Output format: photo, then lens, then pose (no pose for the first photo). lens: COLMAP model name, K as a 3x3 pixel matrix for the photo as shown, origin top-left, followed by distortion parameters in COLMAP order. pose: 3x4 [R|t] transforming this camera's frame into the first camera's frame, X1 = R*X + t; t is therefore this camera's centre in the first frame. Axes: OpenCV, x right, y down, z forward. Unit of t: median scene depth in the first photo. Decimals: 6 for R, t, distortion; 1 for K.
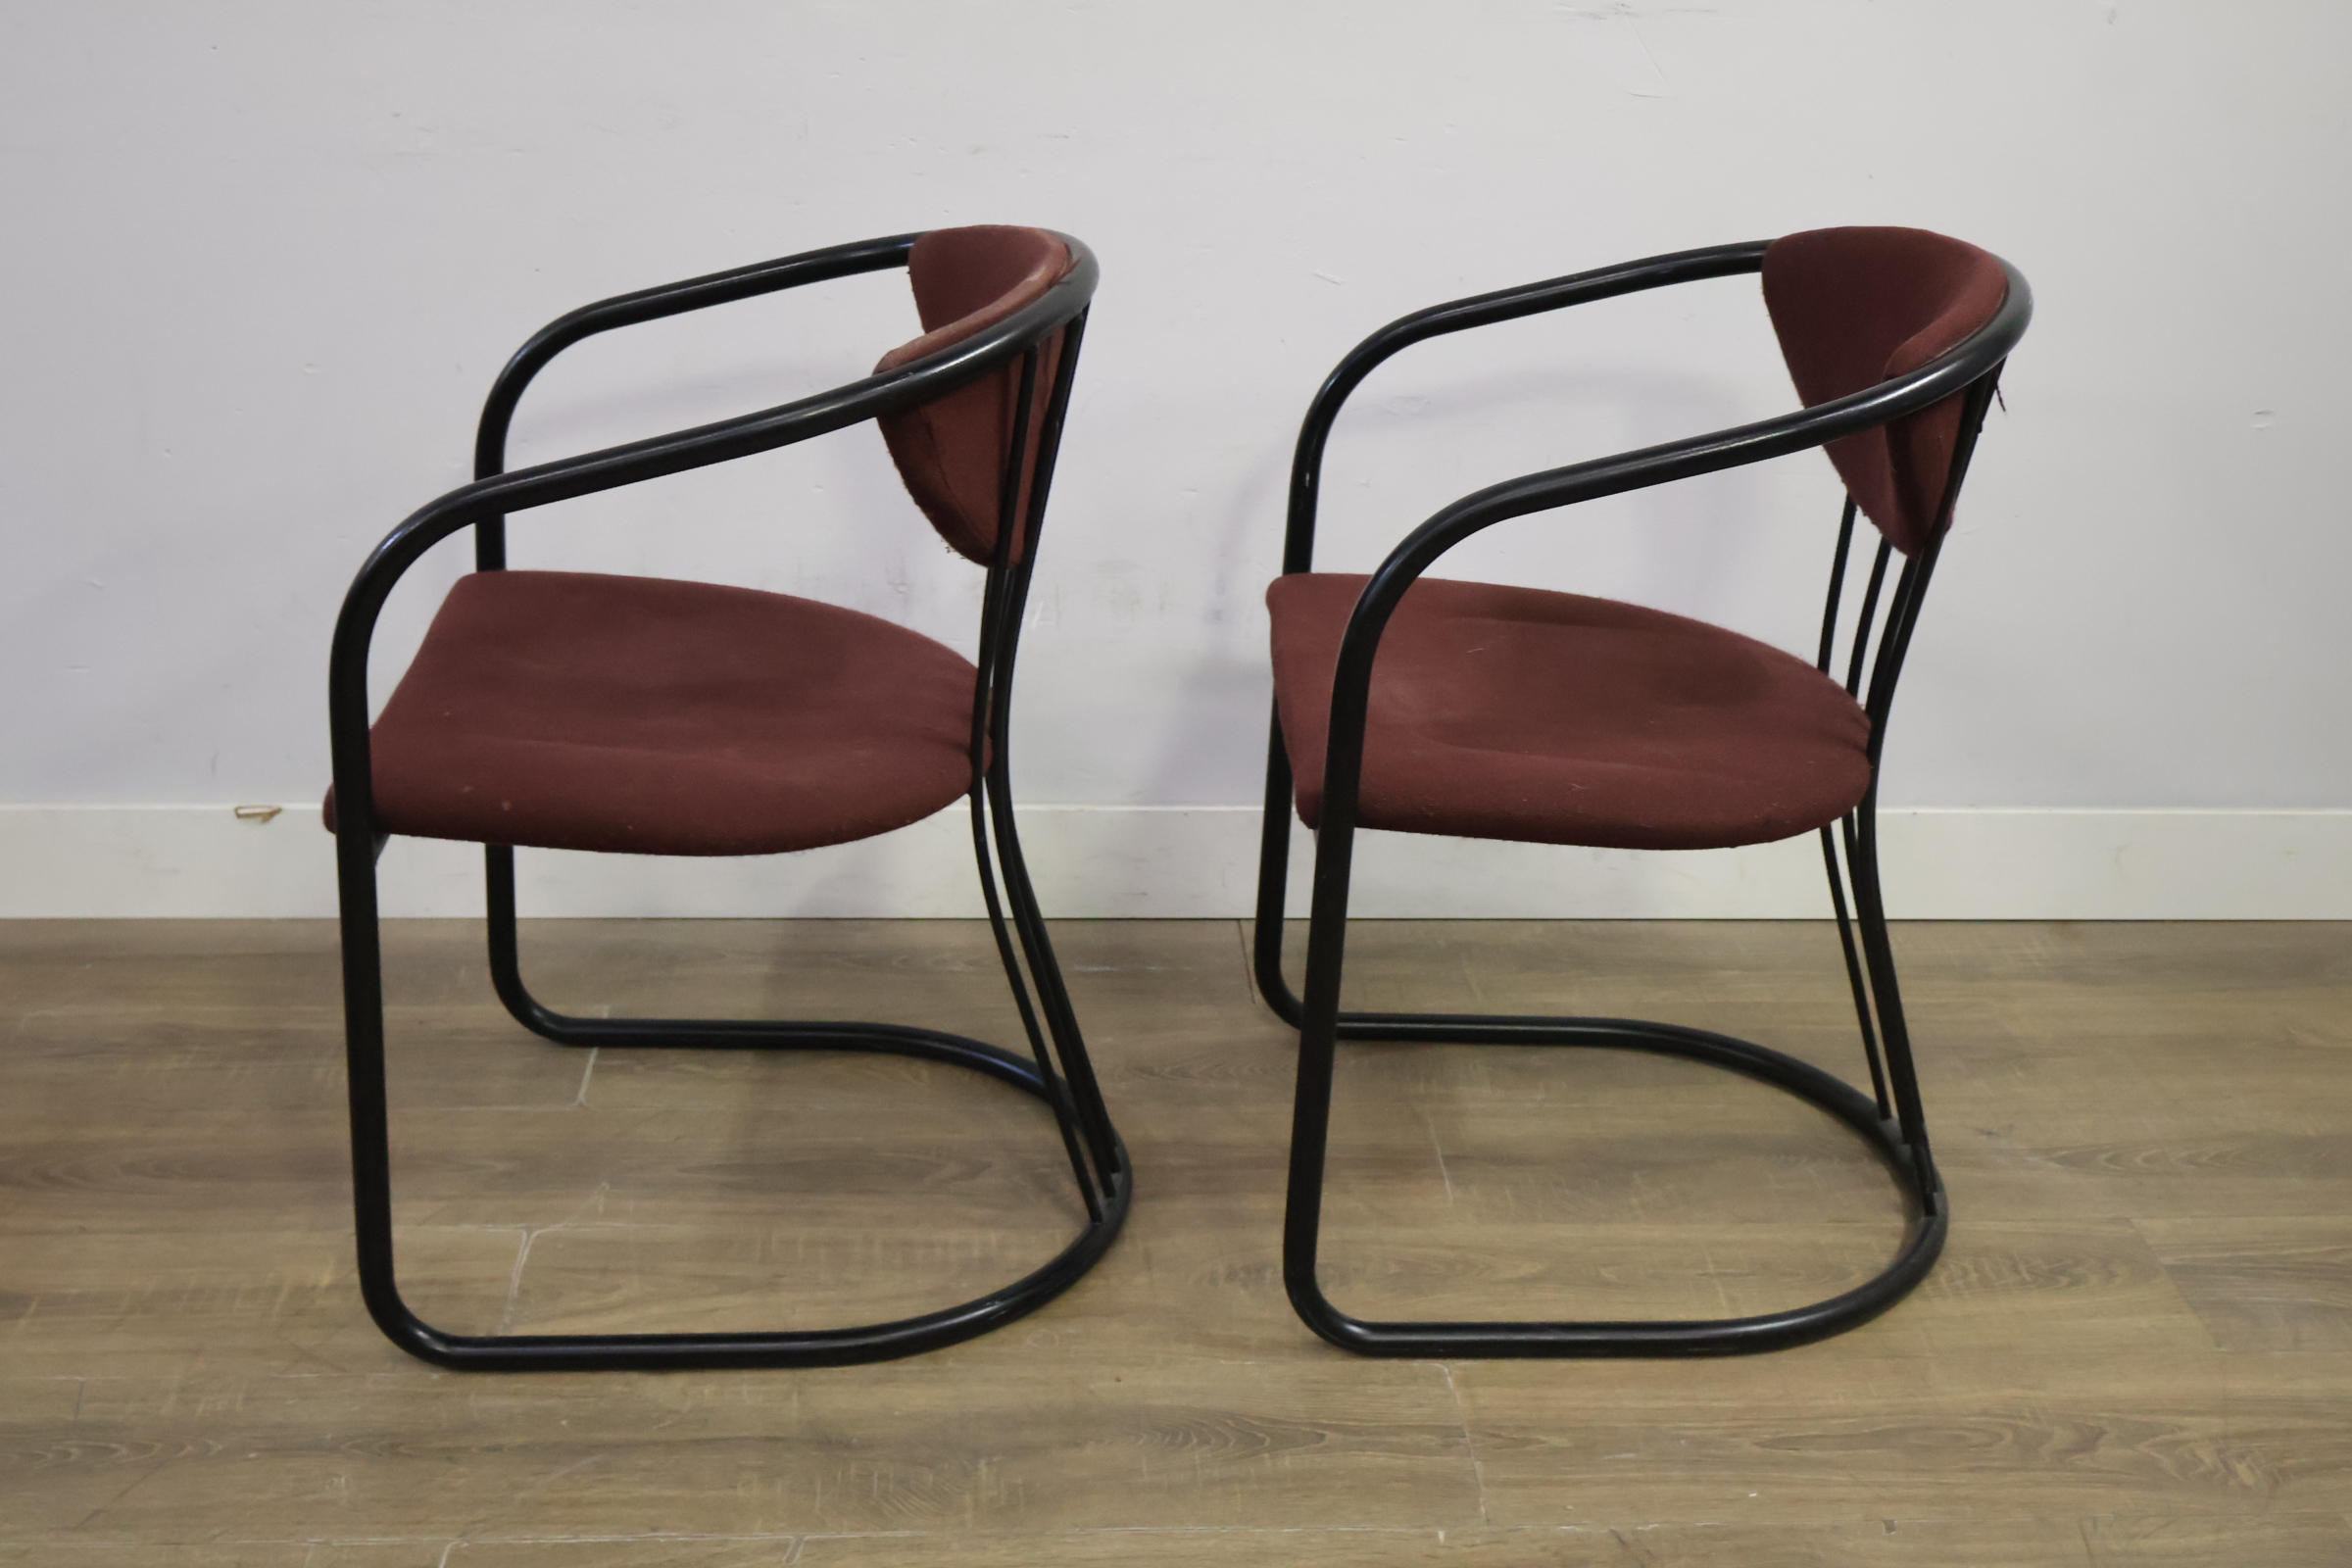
lens RADIAL K [[2840.4, 0, 1177.0], [0, 2840.4, 781.2], [0, 0, 1]] dist [-0.019615, 0.000000]
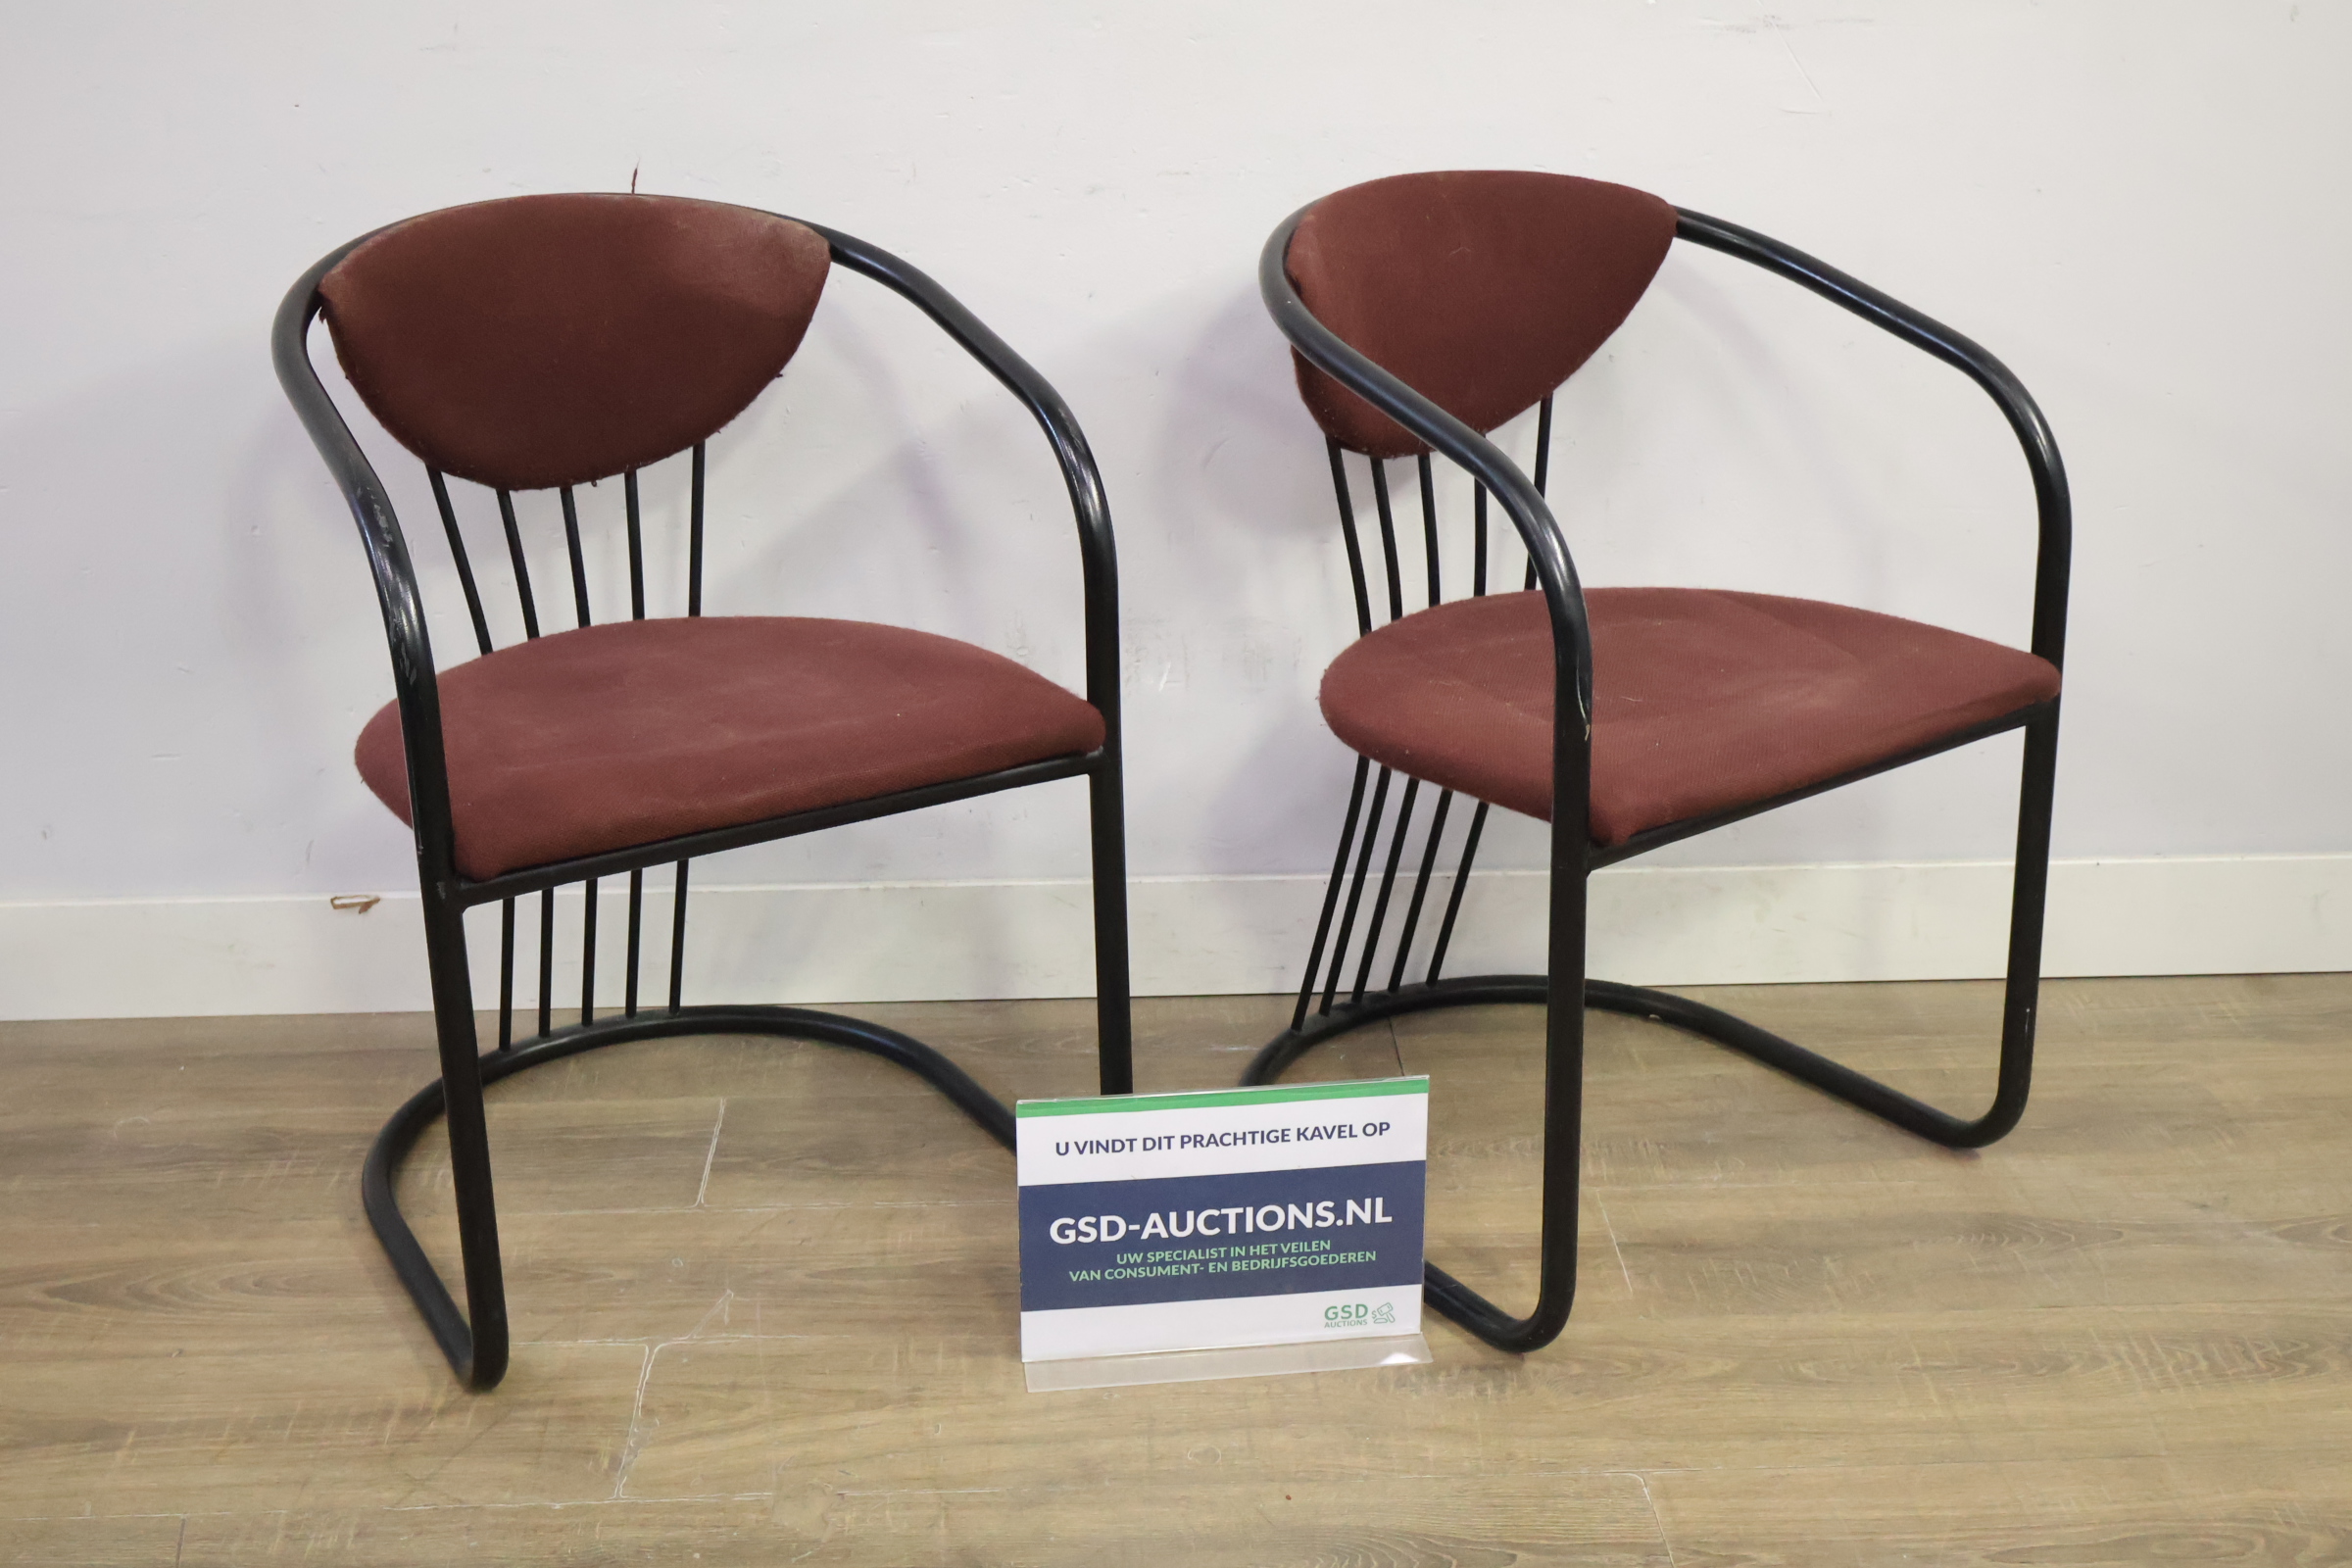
lens RADIAL K [[2840.4, 0, 1170.6], [0, 2840.4, 775.3], [0, 0, 1]] dist [-0.019615, 0.000000]
pose [[0.999289, -0.023887, -0.029171, -0.024697], [0.023225, 0.999470, -0.022818, -0.004600], [0.029700, 0.022125, 0.999314, 0.061850]]
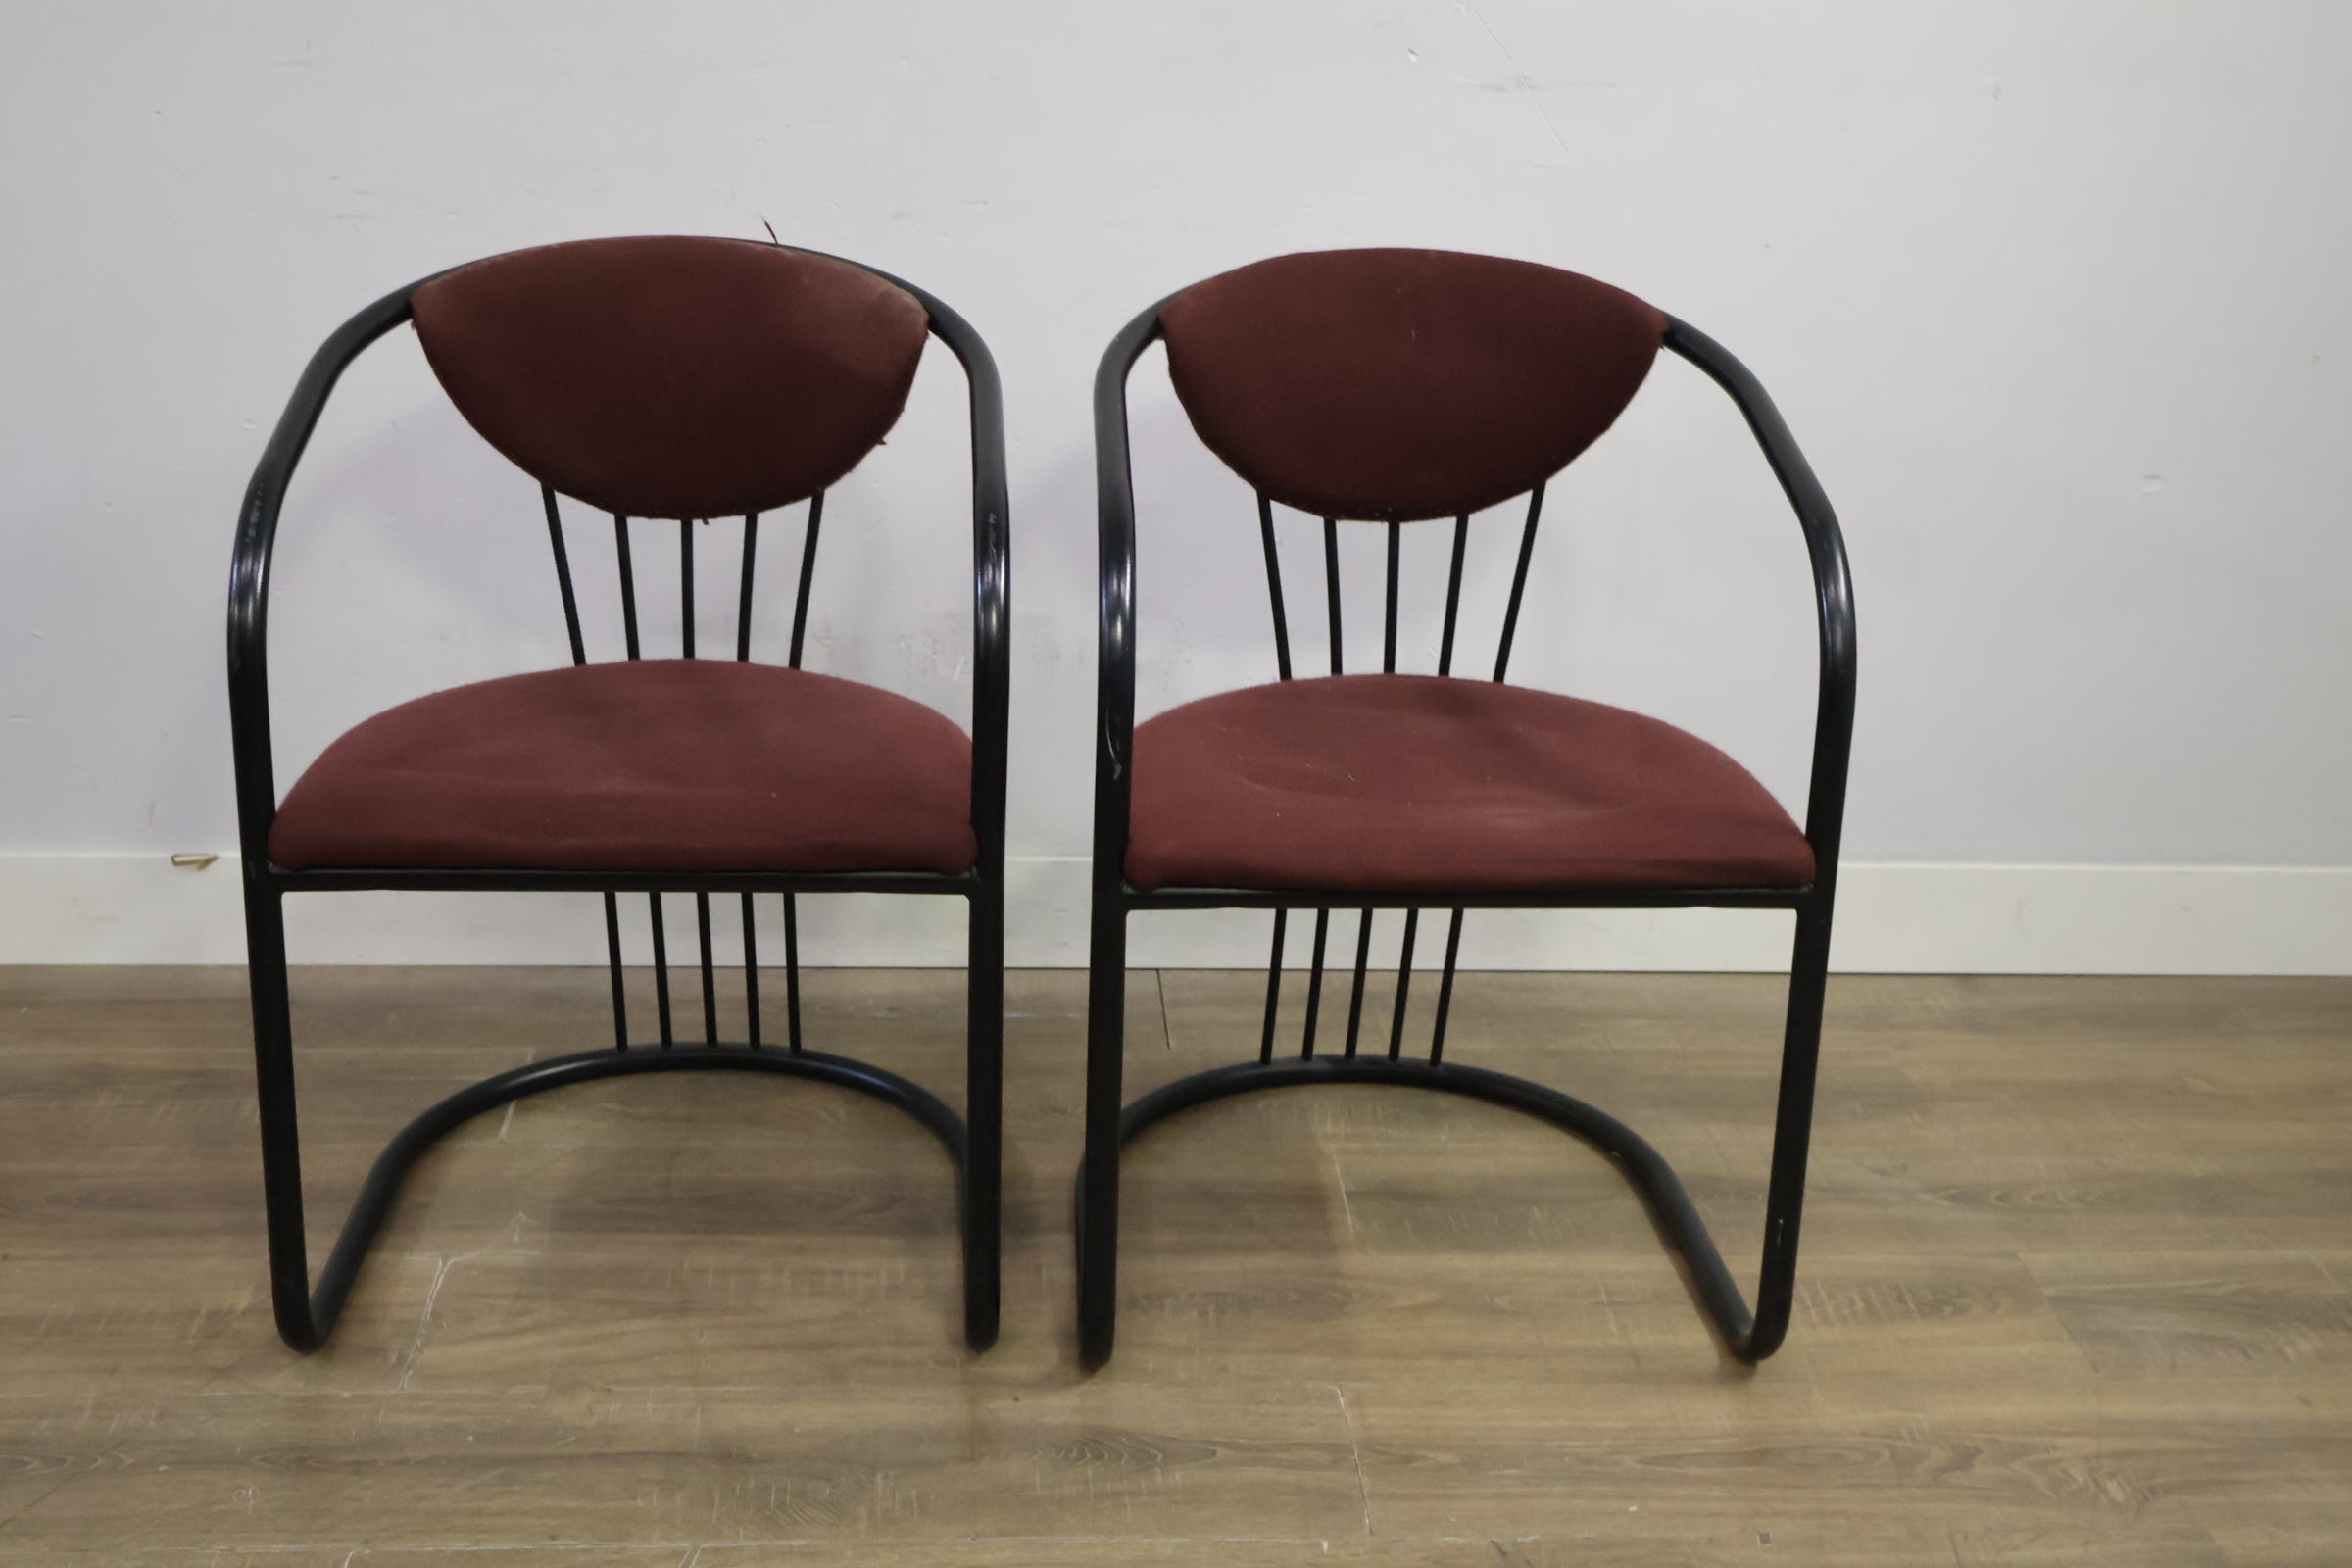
lens RADIAL K [[2840.4, 0, 1184.0], [0, 2840.4, 793.4], [0, 0, 1]] dist [-0.019615, 0.000000]
pose [[0.999968, 0.002682, 0.007479, 0.029317], [-0.002413, 0.999358, -0.035746, 0.027287], [-0.007570, 0.035726, 0.999333, -0.026703]]
